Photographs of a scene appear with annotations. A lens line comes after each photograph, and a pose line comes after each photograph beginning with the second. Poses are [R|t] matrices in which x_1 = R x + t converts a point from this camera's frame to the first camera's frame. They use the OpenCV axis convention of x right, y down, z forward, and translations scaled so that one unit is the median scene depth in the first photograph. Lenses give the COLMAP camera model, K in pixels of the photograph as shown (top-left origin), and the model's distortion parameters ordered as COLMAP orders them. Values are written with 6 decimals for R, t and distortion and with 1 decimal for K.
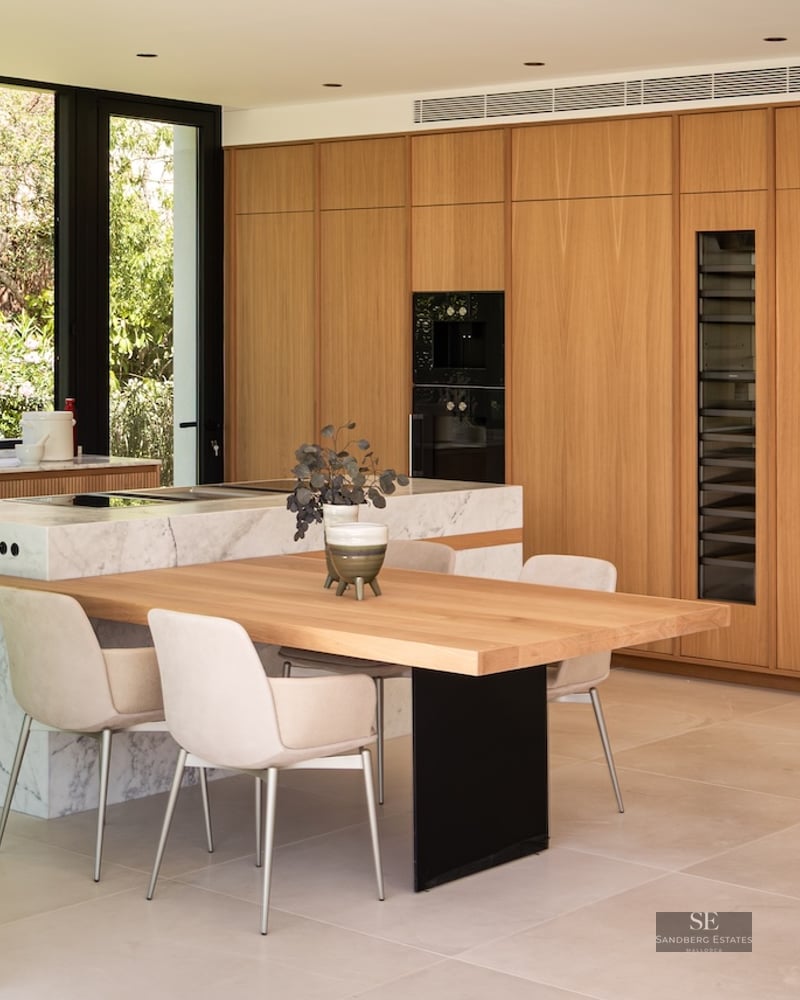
lens RADIAL K [[1897.5, 0, 399.9], [0, 1897.5, 490.7], [0, 0, 1]] dist [0.025700, 0.000000]
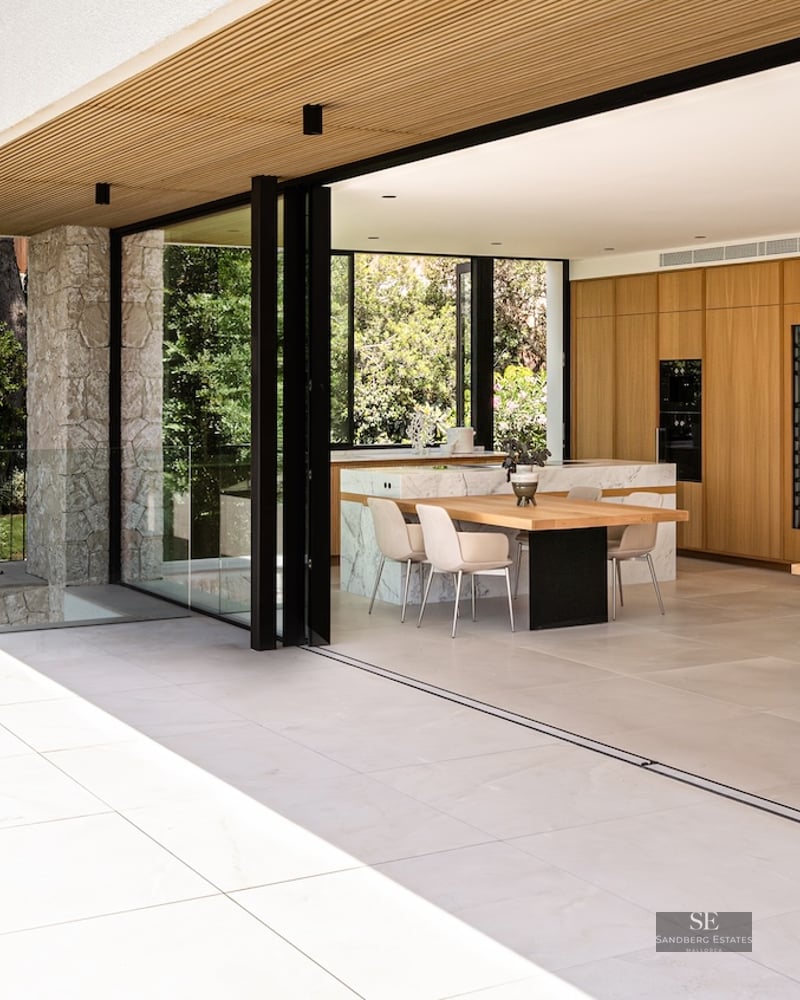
lens RADIAL K [[1495.0, 0, 402.9], [0, 1495.0, 510.0], [0, 0, 1]] dist [0.063560, 0.000000]
pose [[0.938185, 0.013726, -0.345861, 0.297030], [-0.012149, 0.999904, 0.006728, 0.033588], [0.345920, -0.002110, 0.938262, -0.455490]]
